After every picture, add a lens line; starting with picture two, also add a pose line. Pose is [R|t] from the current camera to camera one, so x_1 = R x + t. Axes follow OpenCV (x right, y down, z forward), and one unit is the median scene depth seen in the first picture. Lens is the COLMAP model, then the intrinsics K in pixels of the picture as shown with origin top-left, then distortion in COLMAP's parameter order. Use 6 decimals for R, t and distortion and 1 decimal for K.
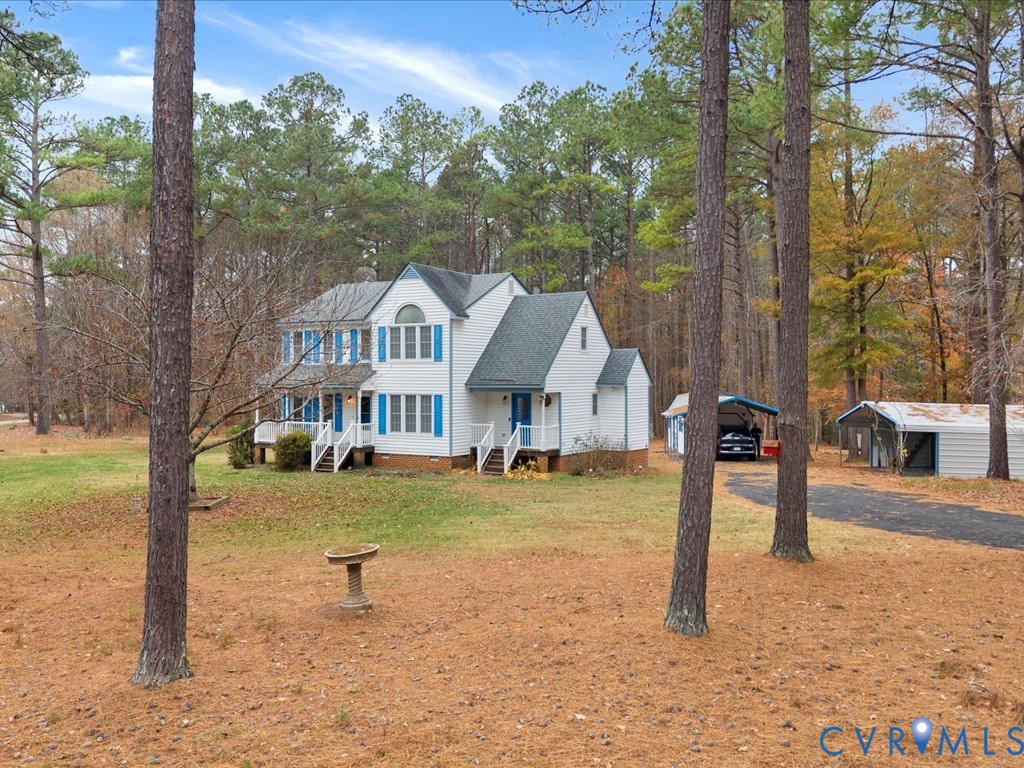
lens RADIAL K [[1094.8, 0, 513.4], [0, 1094.8, 382.2], [0, 0, 1]] dist [0.036679, 0.000000]
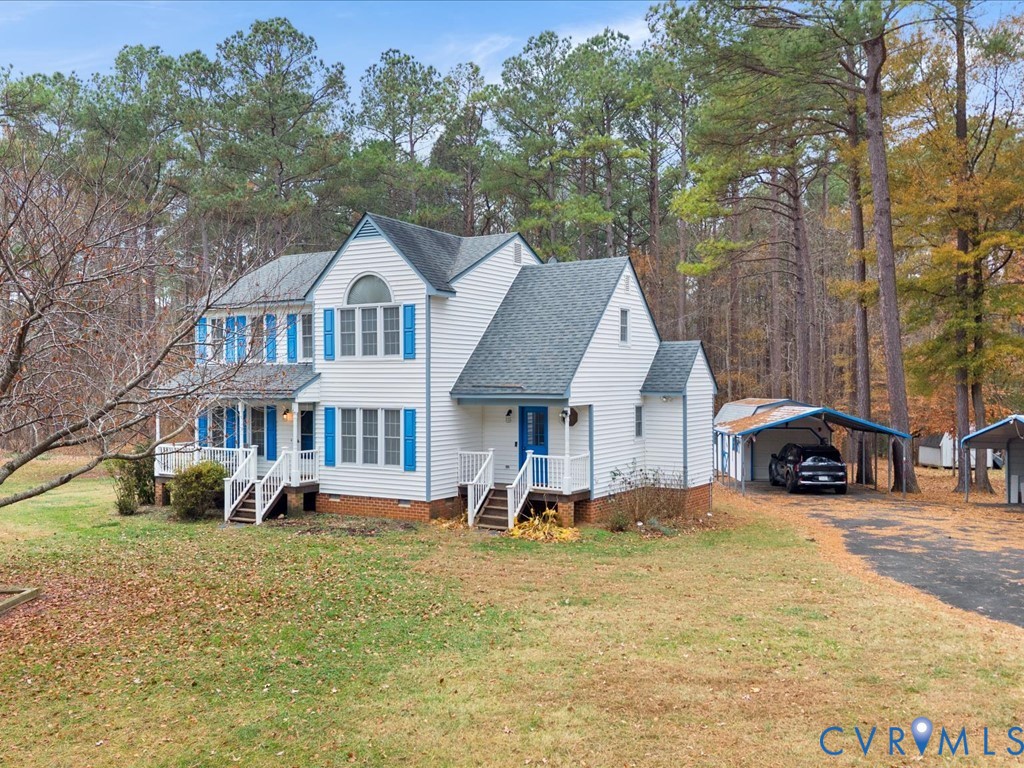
lens RADIAL K [[842.1, 0, 508.9], [0, 842.1, 382.7], [0, 0, 1]] dist [-0.045239, -0.003153]
pose [[0.999978, -0.001450, -0.006429, -0.004338], [0.001451, 0.999999, 0.000145, -0.004404], [0.006429, -0.000154, 0.999979, 0.464695]]
